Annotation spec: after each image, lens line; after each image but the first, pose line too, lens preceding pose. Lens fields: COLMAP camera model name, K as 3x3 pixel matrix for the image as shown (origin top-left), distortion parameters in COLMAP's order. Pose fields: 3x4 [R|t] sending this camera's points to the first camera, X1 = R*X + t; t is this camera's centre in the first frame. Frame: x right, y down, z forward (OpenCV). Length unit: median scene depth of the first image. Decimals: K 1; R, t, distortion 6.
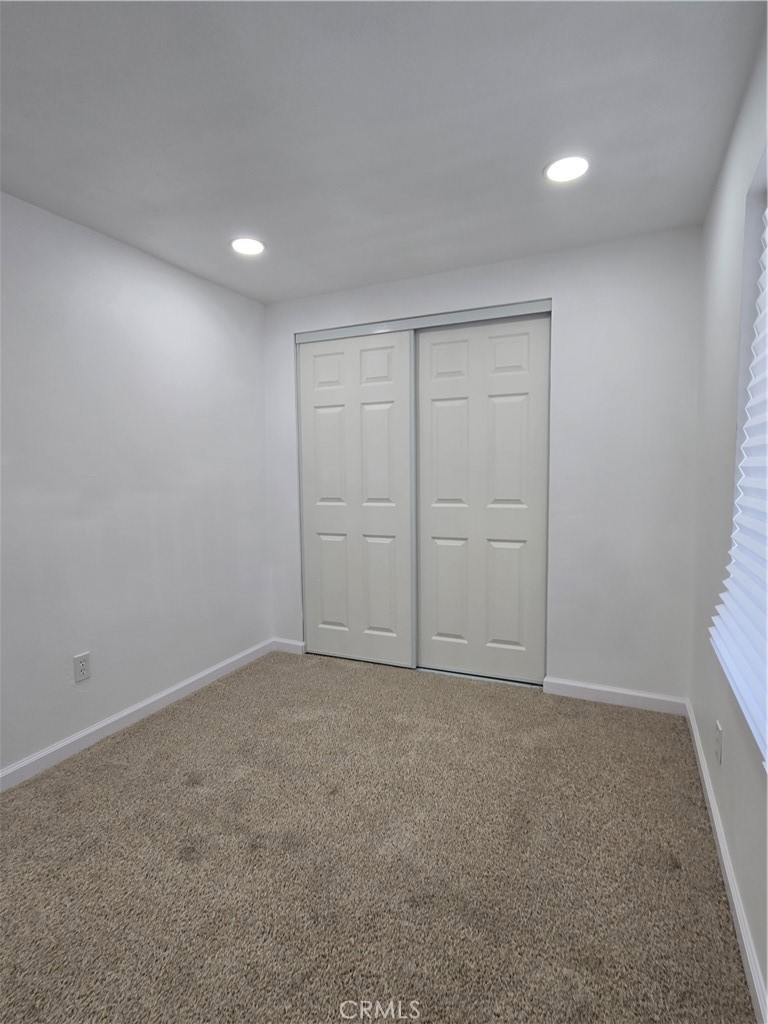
lens RADIAL K [[519.7, 0, 386.7], [0, 519.7, 502.2], [0, 0, 1]] dist [0.000508, 0.000189]
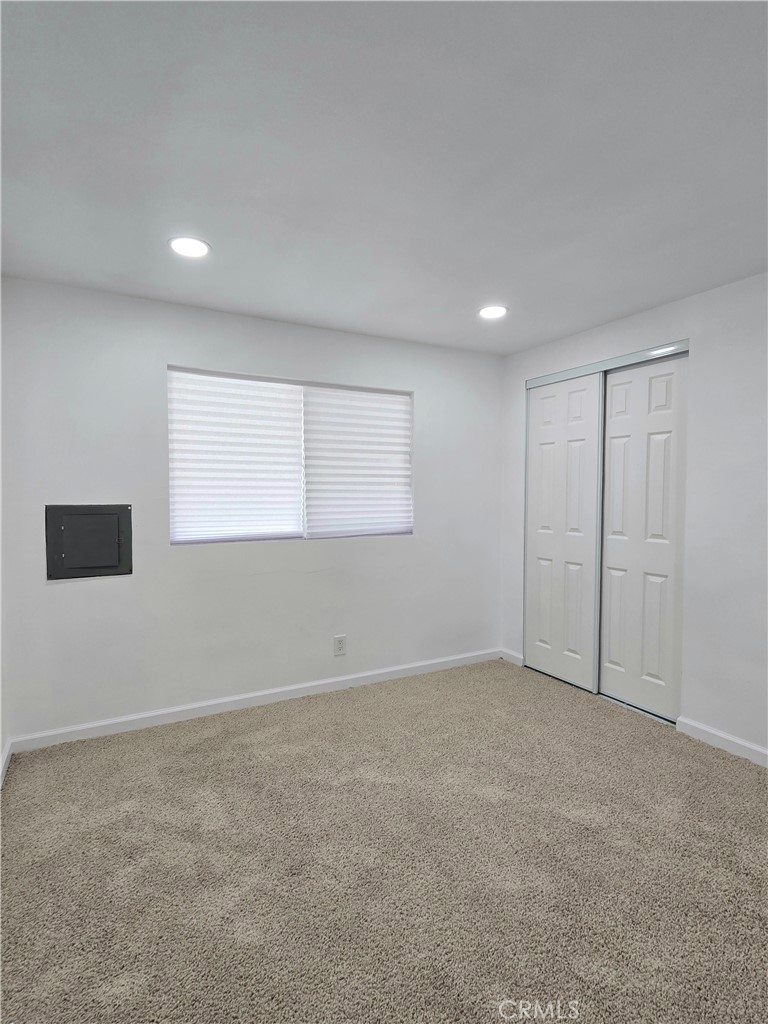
lens RADIAL K [[525.1, 0, 378.1], [0, 525.1, 512.4], [0, 0, 1]] dist [0.001367, 0.000599]
pose [[0.796832, 0.045525, -0.602483, 0.292856], [-0.068455, 0.997539, -0.015162, 0.004218], [0.600310, 0.053325, 0.797988, -0.107739]]
